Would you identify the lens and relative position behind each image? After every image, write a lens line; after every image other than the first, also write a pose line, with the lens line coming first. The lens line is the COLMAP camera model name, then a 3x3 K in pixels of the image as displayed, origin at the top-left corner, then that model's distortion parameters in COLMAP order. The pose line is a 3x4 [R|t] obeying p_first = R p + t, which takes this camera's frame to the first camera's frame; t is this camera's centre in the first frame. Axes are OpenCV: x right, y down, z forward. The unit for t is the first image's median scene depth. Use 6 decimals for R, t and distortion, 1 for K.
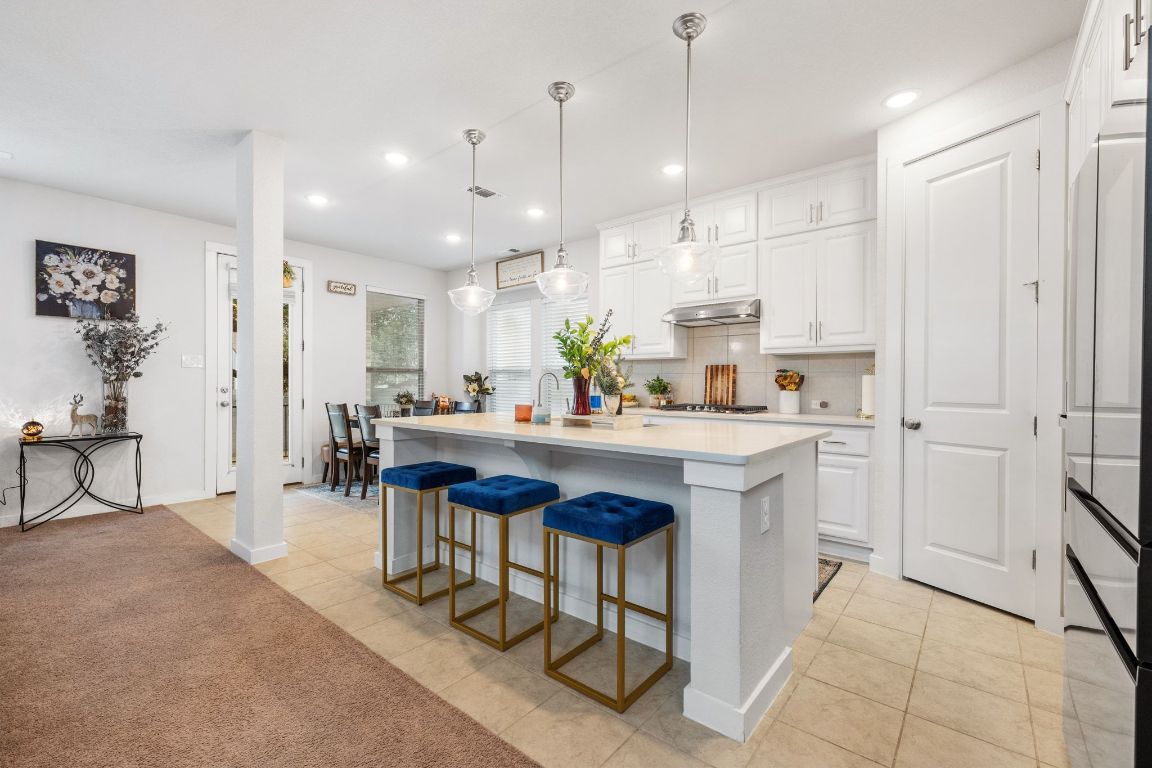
lens RADIAL K [[489.5, 0, 576.0], [0, 489.5, 384.0], [0, 0, 1]] dist [-0.000245, -0.000077]
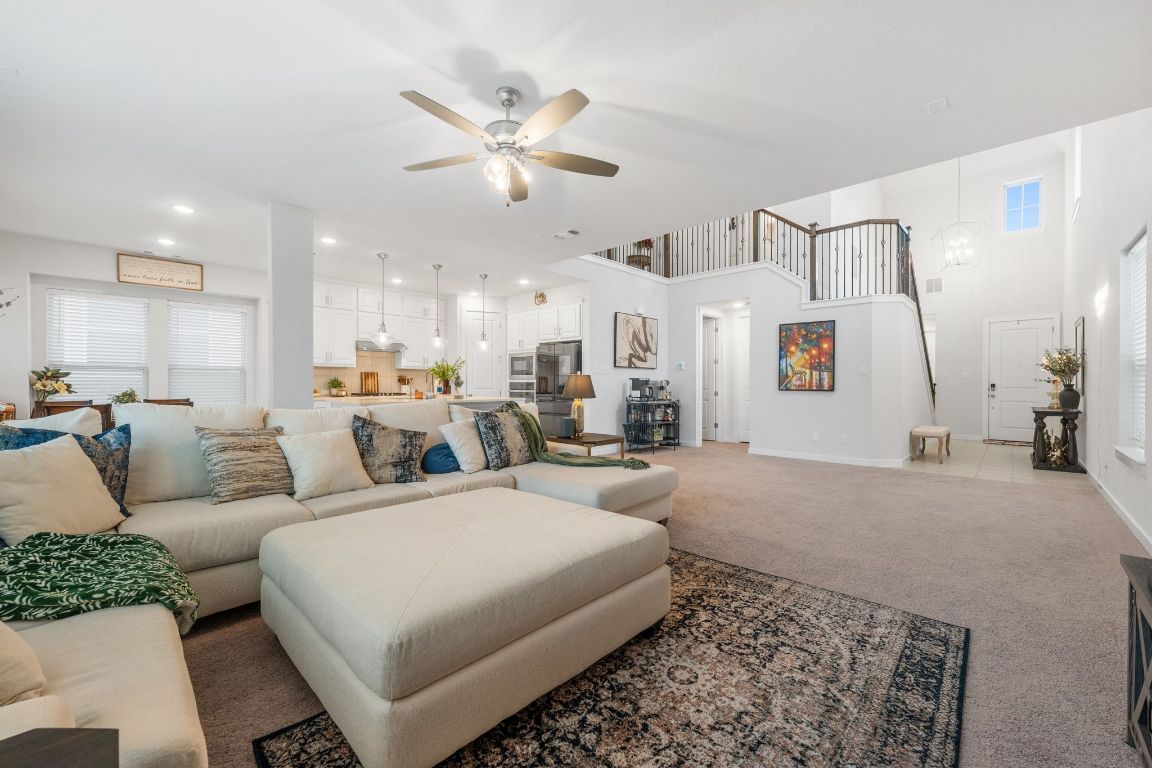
lens RADIAL K [[451.5, 0, 576.0], [0, 451.5, 384.0], [0, 0, 1]] dist [0.000746, 0.000041]
pose [[0.071570, -0.005453, 0.997421, -1.527955], [-0.004992, 0.999971, 0.005825, -0.007326], [-0.997423, -0.005396, 0.071541, 0.085365]]
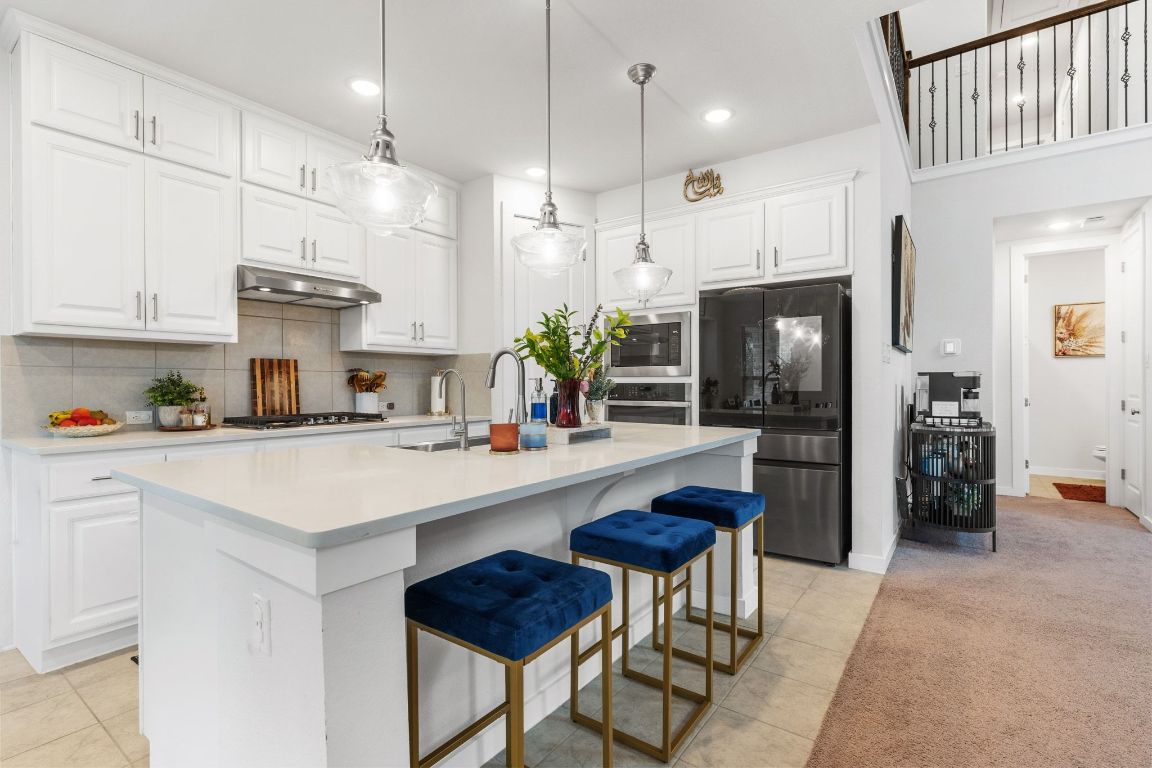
lens RADIAL K [[534.8, 0, 576.0], [0, 534.8, 384.0], [0, 0, 1]] dist [-0.001254, -0.000037]
pose [[-0.063236, -0.007899, 0.997967, -0.551690], [0.001284, 0.999967, 0.007996, -0.009037], [-0.997998, 0.001787, -0.063224, 0.675549]]
